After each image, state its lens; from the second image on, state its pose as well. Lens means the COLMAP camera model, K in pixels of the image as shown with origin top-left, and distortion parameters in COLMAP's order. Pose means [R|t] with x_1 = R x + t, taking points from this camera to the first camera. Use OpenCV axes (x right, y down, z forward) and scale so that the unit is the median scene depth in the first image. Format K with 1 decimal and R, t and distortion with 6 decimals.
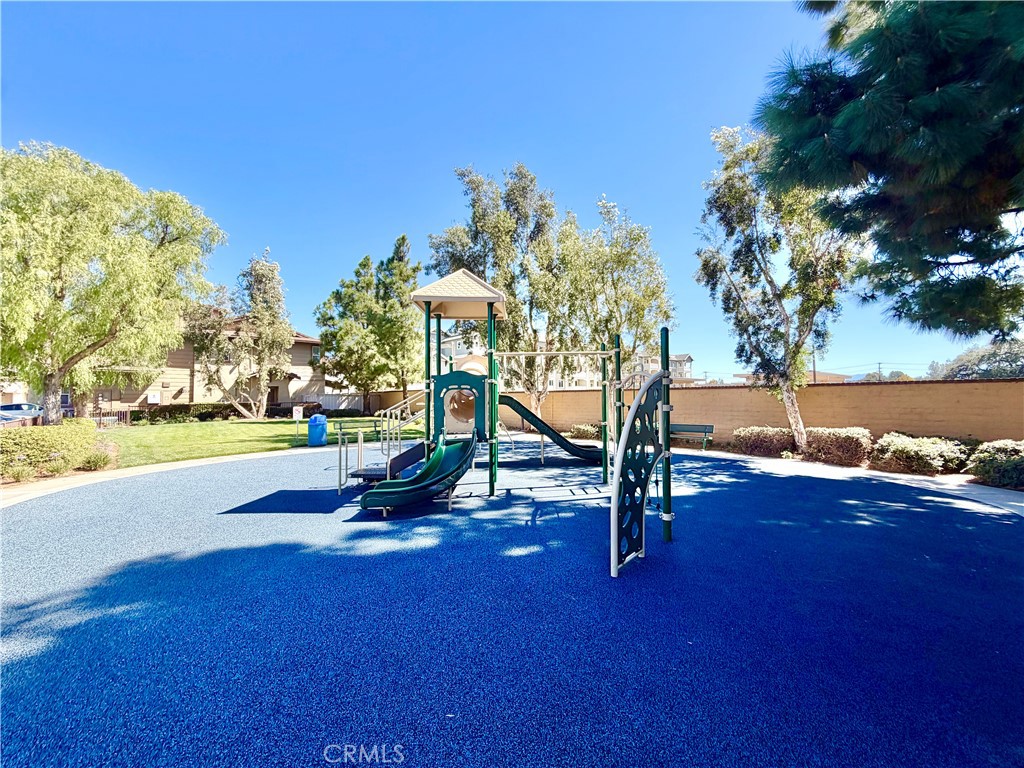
lens RADIAL K [[408.1, 0, 508.7], [0, 408.1, 387.7], [0, 0, 1]] dist [-0.002319, 0.000942]
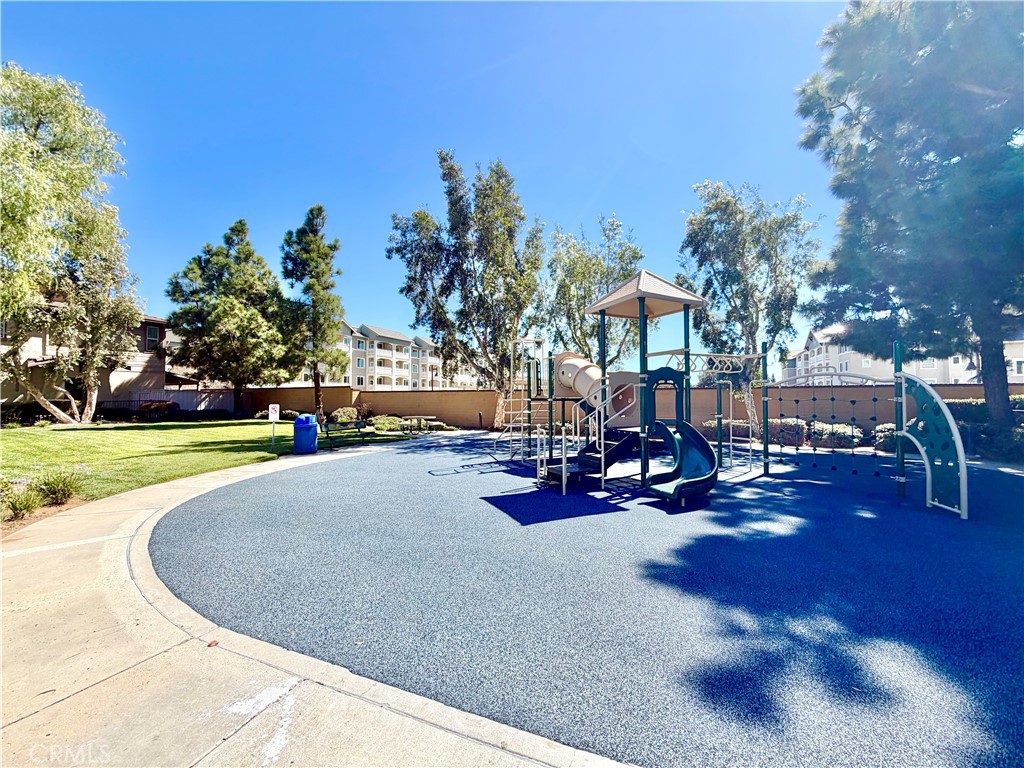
lens RADIAL K [[408.1, 0, 508.5], [0, 408.1, 387.0], [0, 0, 1]] dist [-0.002319, 0.000942]
pose [[0.907331, 0.017839, 0.420038, -0.252576], [-0.015978, 0.999841, -0.007948, 0.007300], [-0.420113, 0.000500, 0.907472, 0.057126]]
